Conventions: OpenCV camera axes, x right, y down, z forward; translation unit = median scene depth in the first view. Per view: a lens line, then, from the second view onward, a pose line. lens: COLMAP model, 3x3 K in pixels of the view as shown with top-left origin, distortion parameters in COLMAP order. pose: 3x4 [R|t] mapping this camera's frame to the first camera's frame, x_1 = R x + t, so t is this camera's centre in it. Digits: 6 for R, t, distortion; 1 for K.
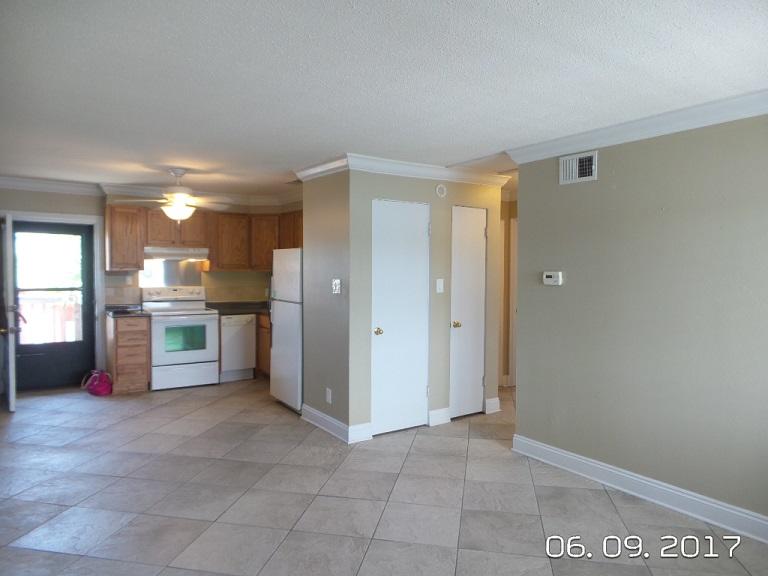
lens RADIAL K [[523.8, 0, 386.1], [0, 523.8, 289.8], [0, 0, 1]] dist [-0.001738, 0.008231]
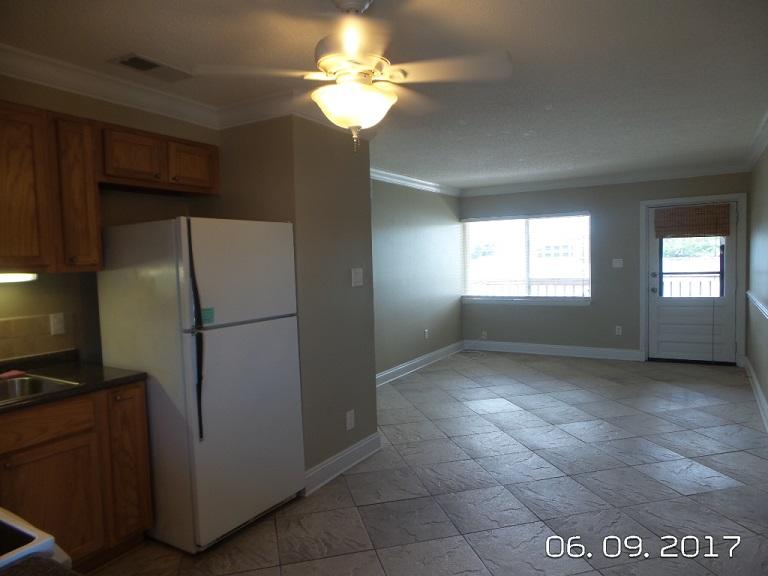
lens RADIAL K [[523.8, 0, 386.1], [0, 523.8, 289.8], [0, 0, 1]] dist [-0.001738, 0.008231]
pose [[-0.413419, -0.056241, 0.908802, -0.612803], [0.059160, 0.994323, 0.088445, -0.040620], [-0.908617, 0.090329, -0.407745, 0.929921]]
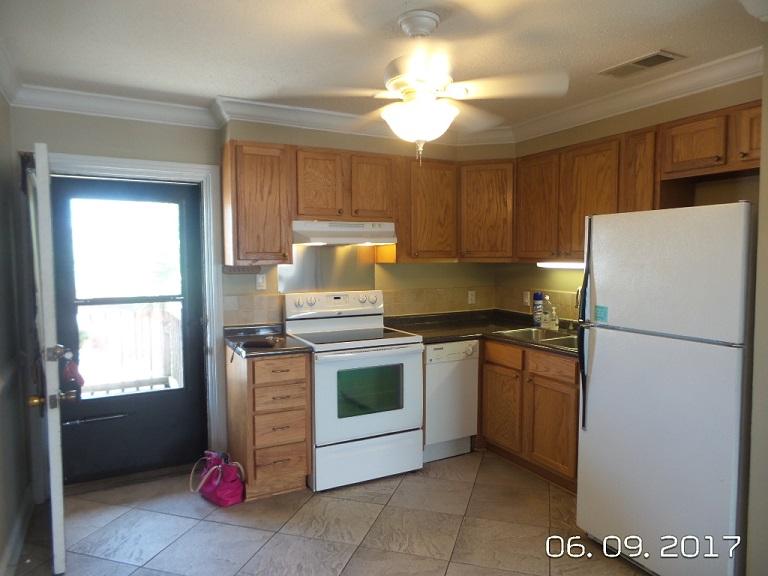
lens RADIAL K [[523.8, 0, 386.1], [0, 523.8, 289.8], [0, 0, 1]] dist [-0.001738, 0.008231]
pose [[0.993802, -0.006349, -0.110986, -0.307083], [0.008885, 0.999710, 0.022363, -0.021624], [0.110812, -0.023210, 0.993570, 0.474918]]
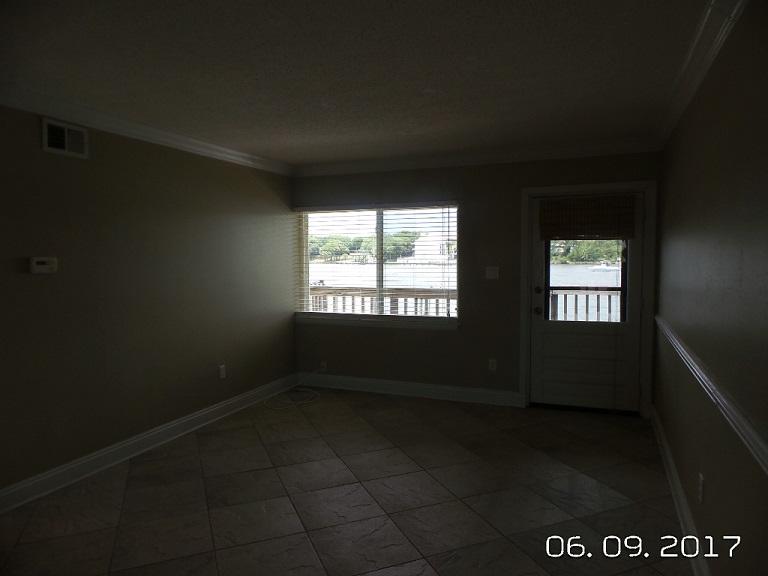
lens RADIAL K [[523.8, 0, 386.1], [0, 523.8, 289.8], [0, 0, 1]] dist [-0.001738, 0.008231]
pose [[-0.541598, -0.065535, 0.838079, -0.445385], [0.032787, 0.994551, 0.098959, -0.031704], [-0.839998, 0.081074, -0.536498, 0.676542]]
